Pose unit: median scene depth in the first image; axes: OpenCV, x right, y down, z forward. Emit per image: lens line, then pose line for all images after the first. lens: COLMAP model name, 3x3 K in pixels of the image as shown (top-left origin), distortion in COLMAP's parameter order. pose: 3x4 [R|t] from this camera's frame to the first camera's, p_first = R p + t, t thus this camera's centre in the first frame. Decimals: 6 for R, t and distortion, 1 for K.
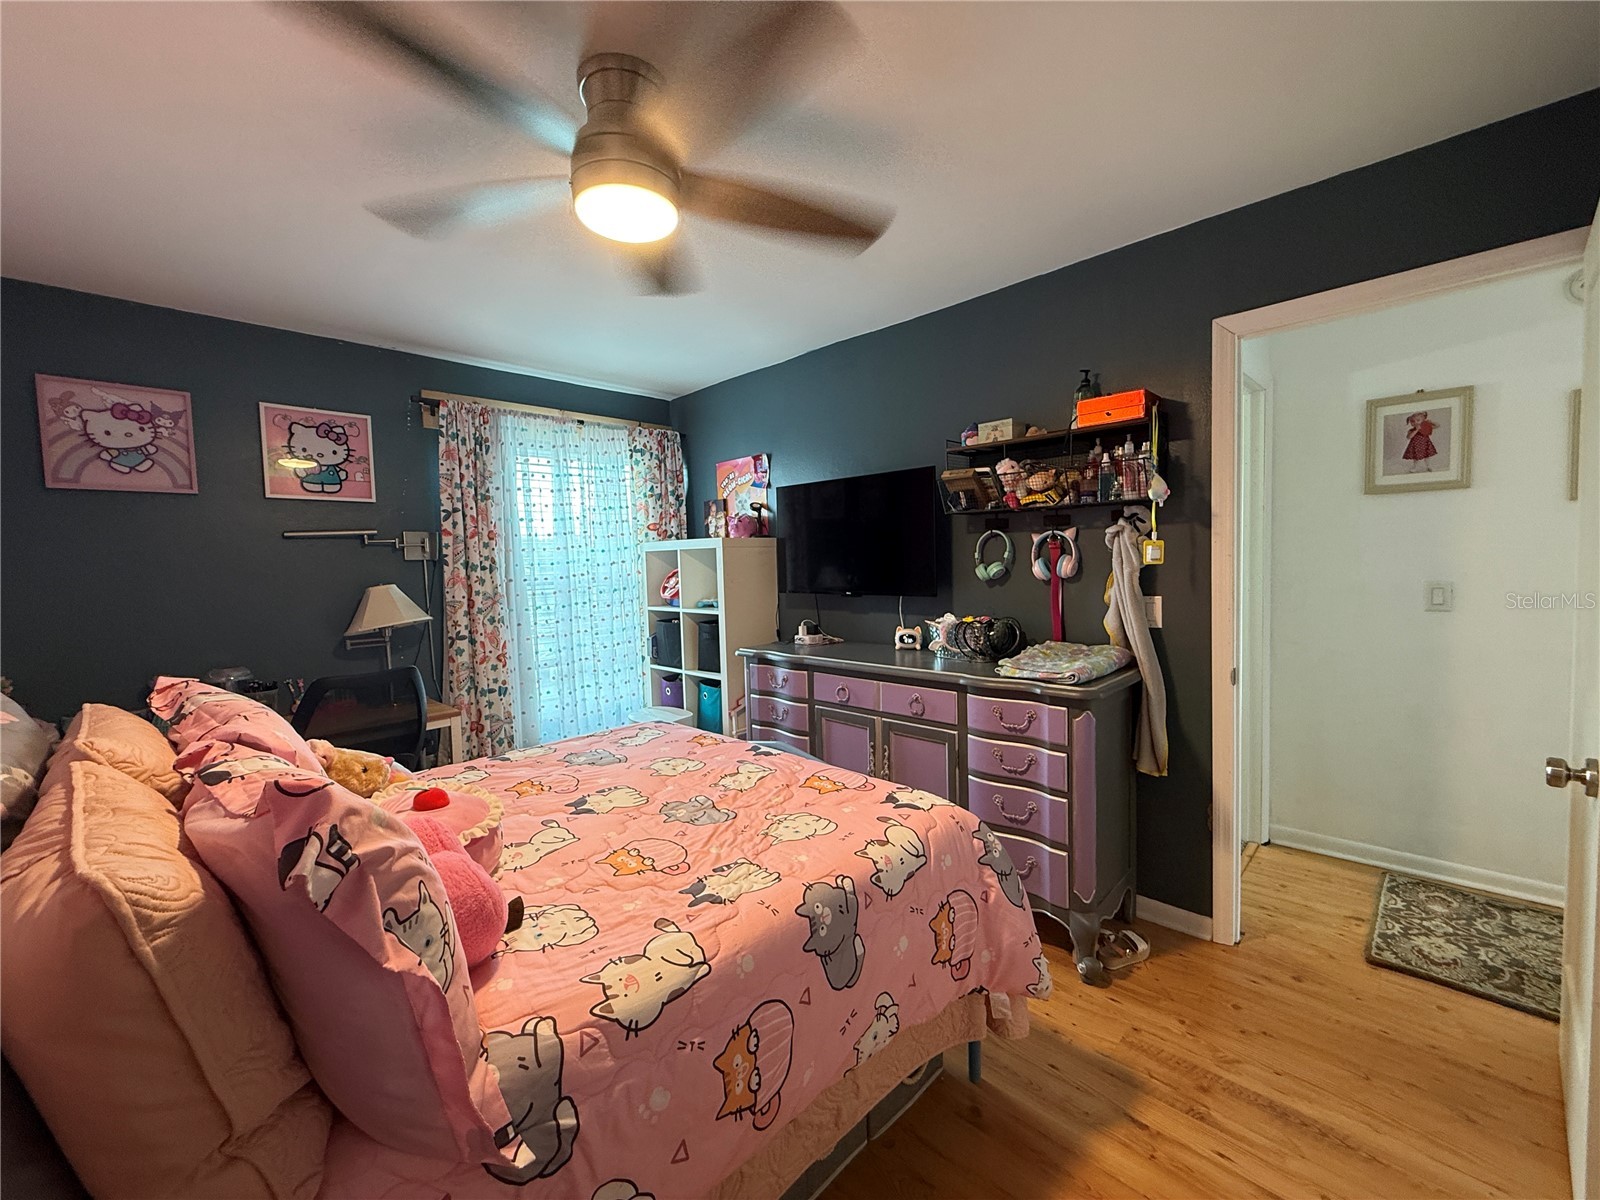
lens RADIAL K [[640.4, 0, 796.9], [0, 640.4, 596.3], [0, 0, 1]] dist [-0.000026, 0.000441]
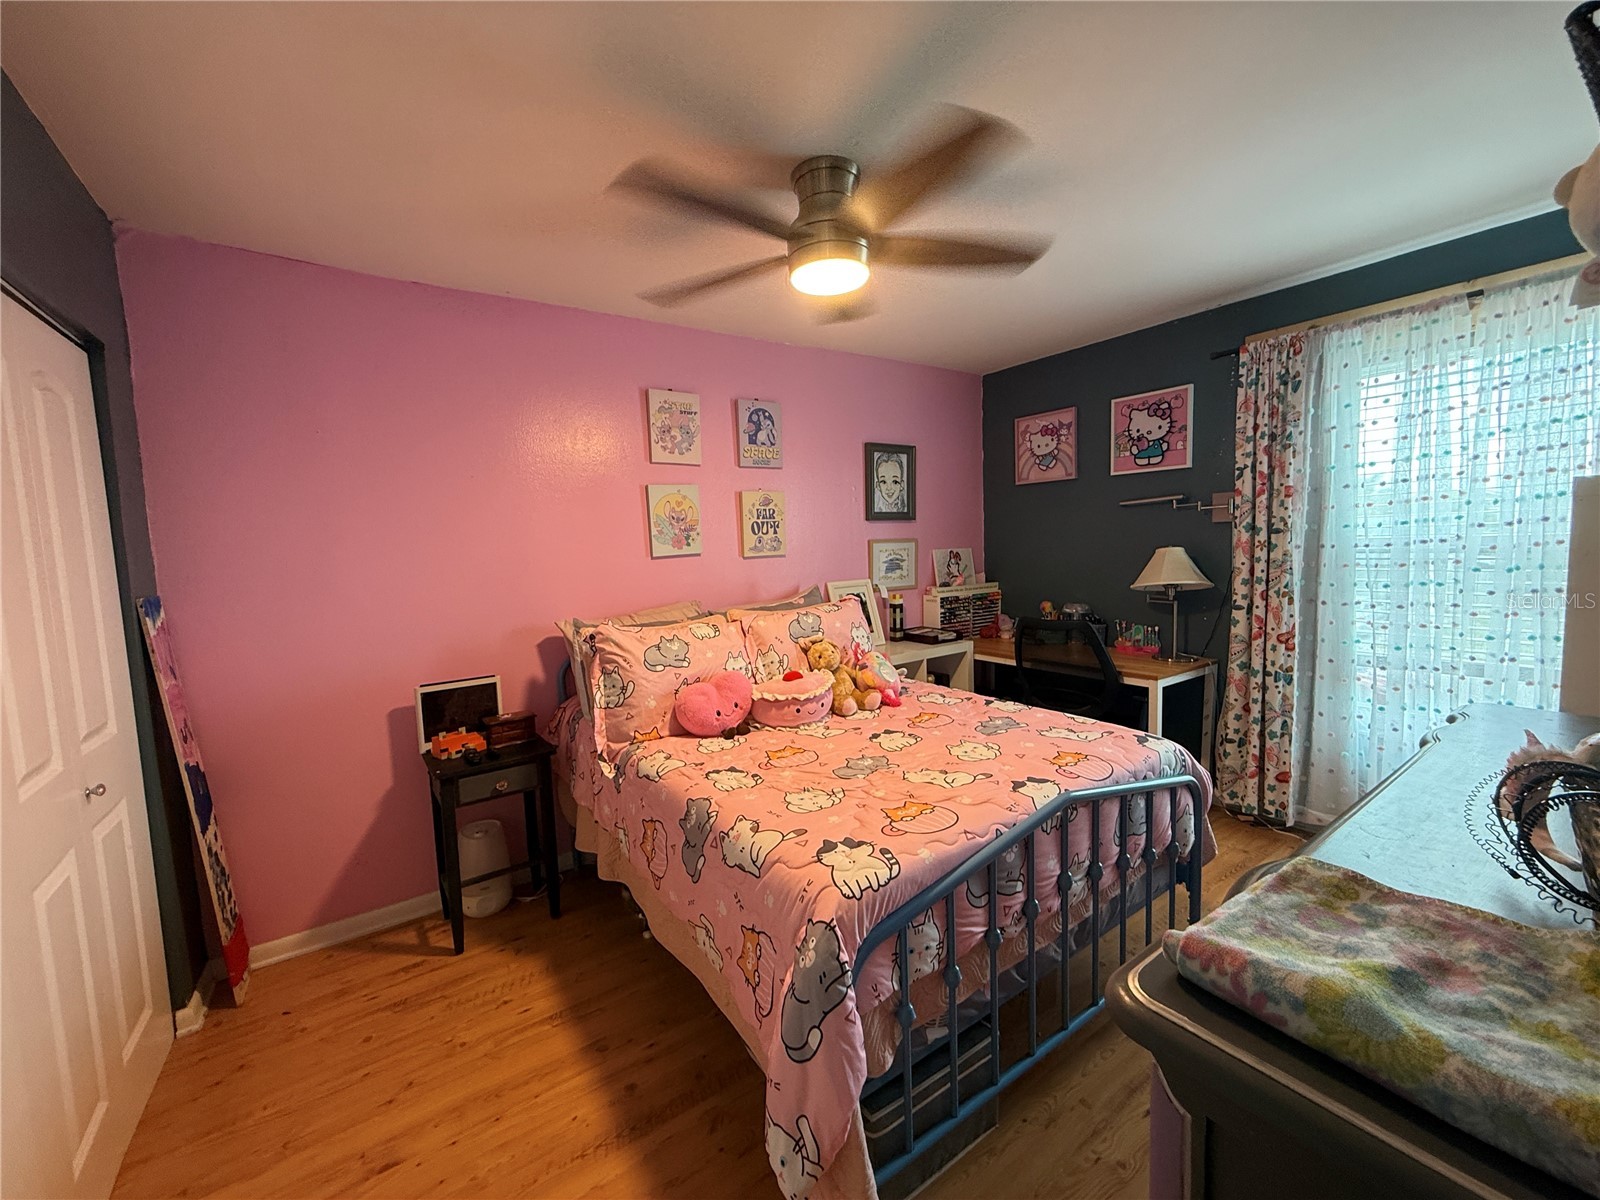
lens RADIAL K [[640.4, 0, 800.3], [0, 640.4, 597.4], [0, 0, 1]] dist [-0.000026, 0.000441]
pose [[-0.183883, 0.121422, -0.975420, 0.542567], [-0.012670, 0.991966, 0.125870, -0.064035], [0.982866, 0.035504, -0.180867, 0.612256]]
